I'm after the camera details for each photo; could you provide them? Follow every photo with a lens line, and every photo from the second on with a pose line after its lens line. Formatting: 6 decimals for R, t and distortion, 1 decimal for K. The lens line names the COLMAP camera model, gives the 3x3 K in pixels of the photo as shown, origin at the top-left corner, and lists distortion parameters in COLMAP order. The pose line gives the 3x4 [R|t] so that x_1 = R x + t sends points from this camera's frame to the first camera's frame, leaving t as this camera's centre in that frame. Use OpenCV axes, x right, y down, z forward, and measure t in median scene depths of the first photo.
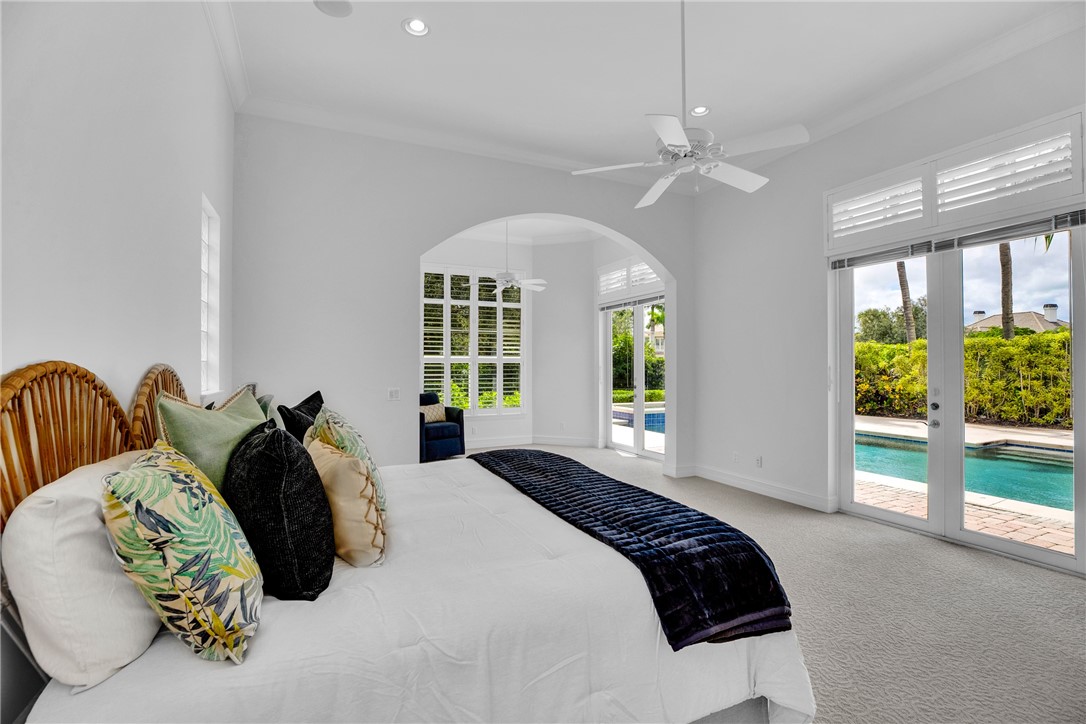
lens RADIAL K [[491.8, 0, 542.9], [0, 491.8, 365.7], [0, 0, 1]] dist [-0.031025, 0.003556]
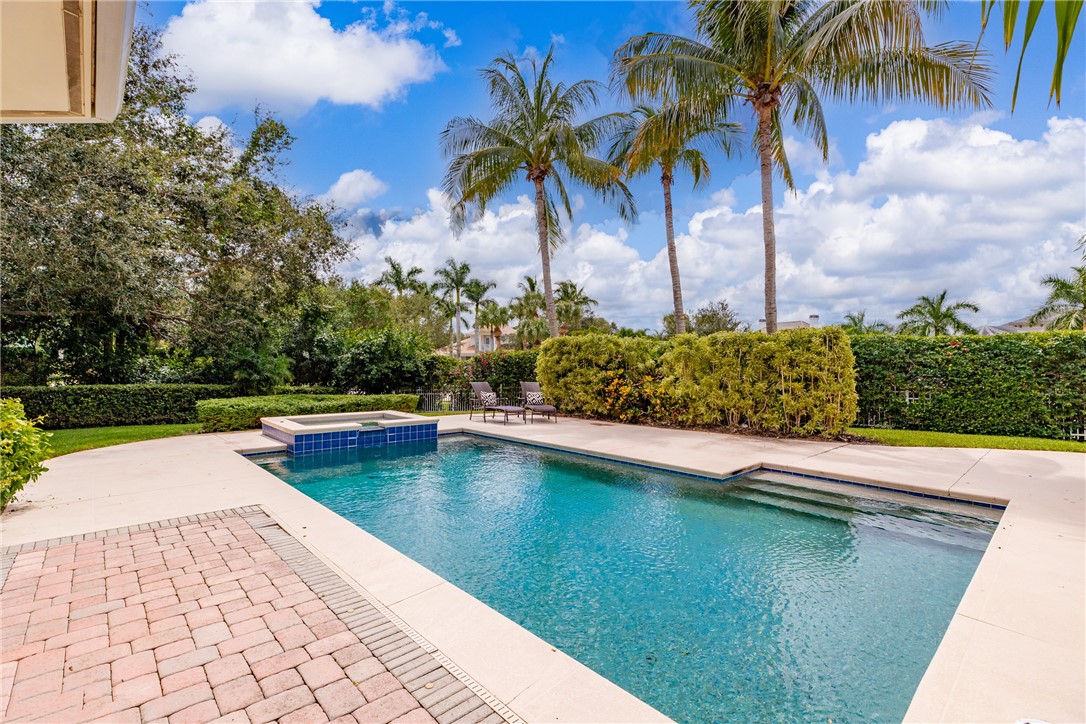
lens RADIAL K [[488.4, 0, 544.5], [0, 488.4, 365.6], [0, 0, 1]] dist [0.004985, 0.000167]
pose [[0.951309, 0.006777, 0.308164, 0.329972], [-0.007334, 0.999973, 0.000650, 0.004002], [-0.308151, -0.002879, 0.951333, 0.305207]]
